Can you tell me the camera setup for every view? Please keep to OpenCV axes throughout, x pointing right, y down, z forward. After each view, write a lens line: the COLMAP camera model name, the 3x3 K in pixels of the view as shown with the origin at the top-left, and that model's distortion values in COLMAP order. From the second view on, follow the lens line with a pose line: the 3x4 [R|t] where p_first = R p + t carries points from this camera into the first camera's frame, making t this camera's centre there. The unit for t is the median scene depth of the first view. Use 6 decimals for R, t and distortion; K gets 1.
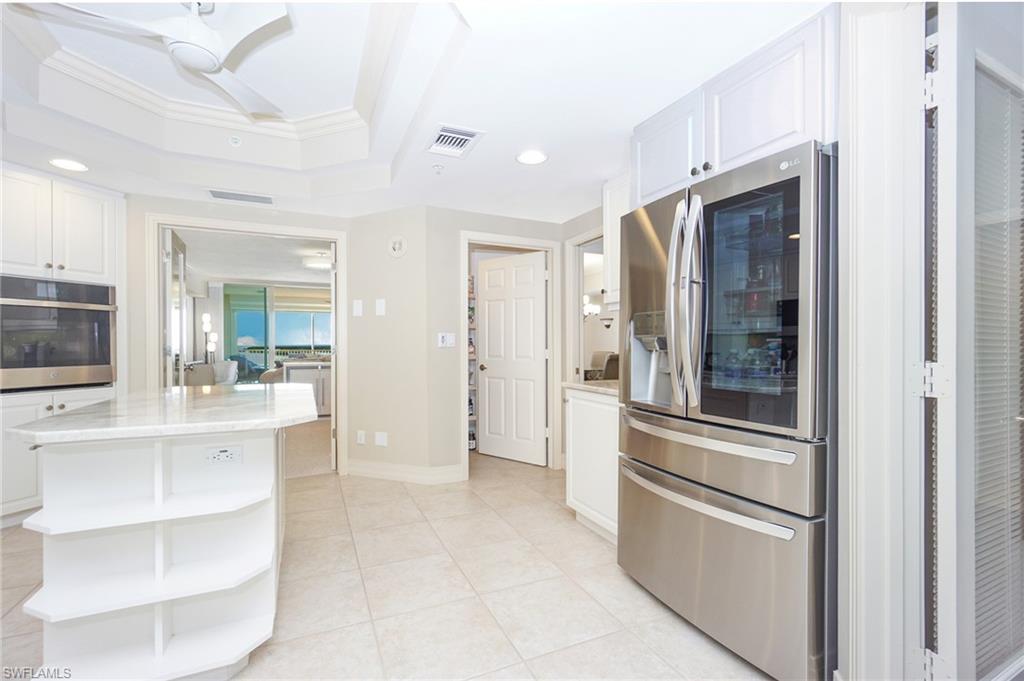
lens RADIAL K [[429.9, 0, 478.7], [0, 429.9, 344.1], [0, 0, 1]] dist [0.000327, 0.000045]
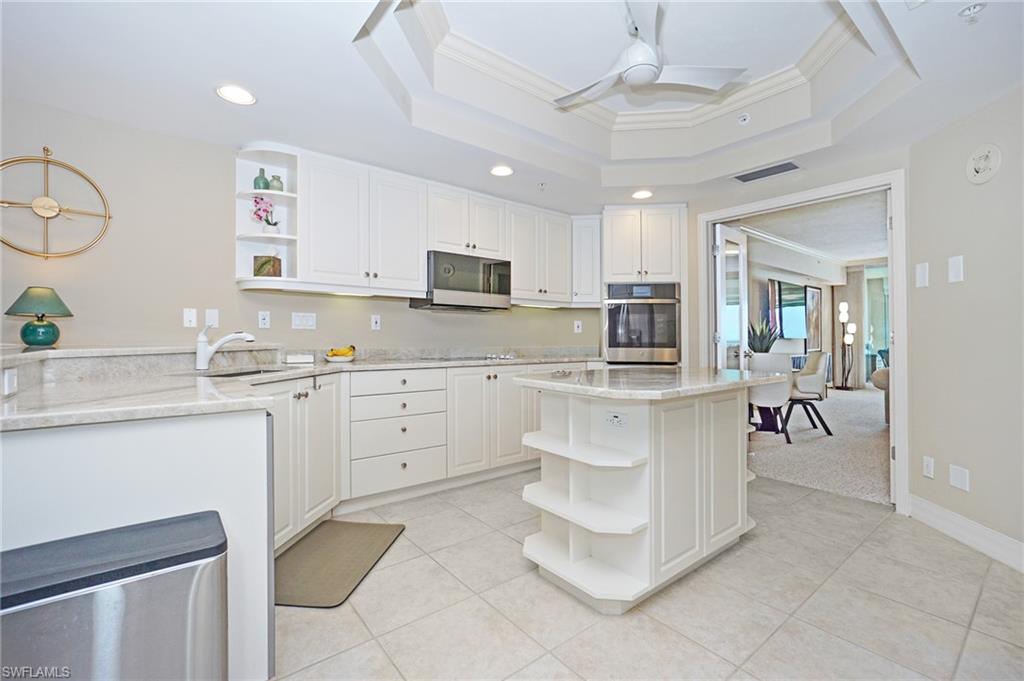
lens RADIAL K [[450.8, 0, 513.3], [0, 450.8, 334.8], [0, 0, 1]] dist [0.000234, 0.000101]
pose [[0.296451, -0.000544, -0.955048, 0.222532], [-0.007634, 0.999967, -0.002939, 0.018945], [0.955018, 0.008162, 0.296437, 0.186172]]
